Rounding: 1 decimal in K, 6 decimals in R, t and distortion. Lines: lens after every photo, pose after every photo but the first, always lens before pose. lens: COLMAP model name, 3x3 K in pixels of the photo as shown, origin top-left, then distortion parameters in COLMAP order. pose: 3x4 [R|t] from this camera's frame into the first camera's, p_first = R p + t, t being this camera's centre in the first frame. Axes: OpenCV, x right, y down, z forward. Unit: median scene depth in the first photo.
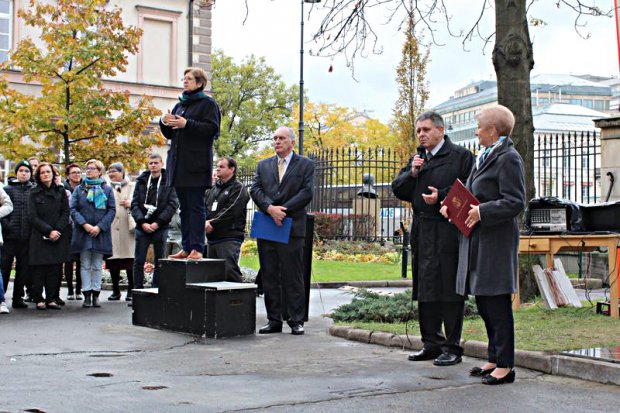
lens RADIAL K [[917.3, 0, 310.0], [0, 917.3, 206.5], [0, 0, 1]] dist [-0.019518, -0.013705]
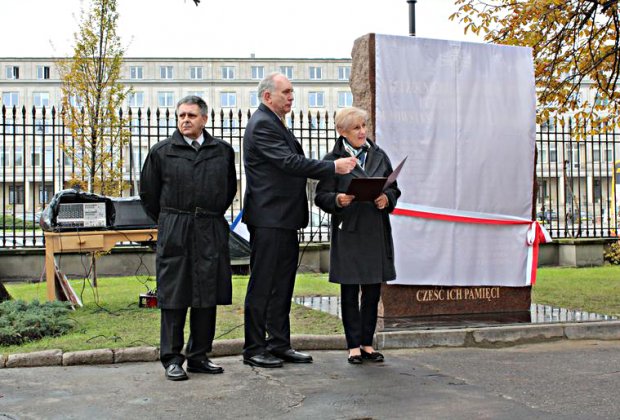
lens RADIAL K [[970.4, 0, 308.0], [0, 970.4, 199.7], [0, 0, 1]] dist [-0.038464, 0.054212]
pose [[0.349716, -0.000118, 0.936856, -0.591466], [0.001393, 0.999999, -0.000394, -0.000009], [-0.936855, 0.001443, 0.349716, 0.450590]]
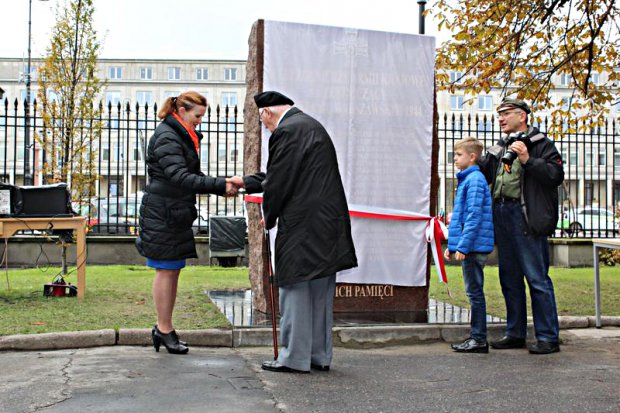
lens RADIAL K [[917.3, 0, 310.0], [0, 917.3, 206.5], [0, 0, 1]] dist [-0.019518, -0.013705]
pose [[0.413233, -0.002199, 0.910623, -0.457018], [-0.018115, 0.999779, 0.010635, 0.003692], [-0.910445, -0.020891, 0.413102, 0.324191]]
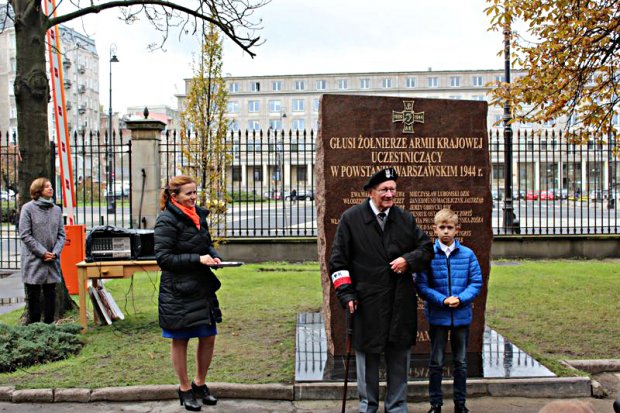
lens RADIAL K [[712.1, 0, 310.0], [0, 712.1, 206.5], [0, 0, 1]] dist [-0.073983, 0.031014]
pose [[0.562256, -0.038332, 0.826074, -0.324388], [0.001843, 0.998981, 0.045100, -0.075717], [-0.826961, -0.023835, 0.561754, 0.318057]]
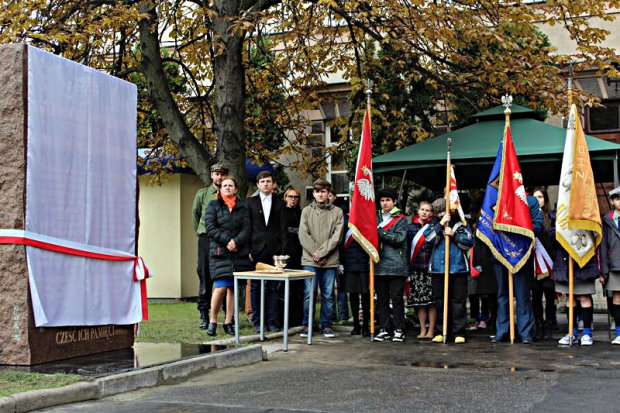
lens RADIAL K [[917.3, 0, 310.0], [0, 917.3, 206.5], [0, 0, 1]] dist [-0.019518, -0.013705]
pose [[-0.513244, 0.035346, 0.857515, -0.487648], [-0.010412, 0.998822, -0.047402, 0.012179], [-0.858179, -0.033257, -0.512271, 0.894823]]
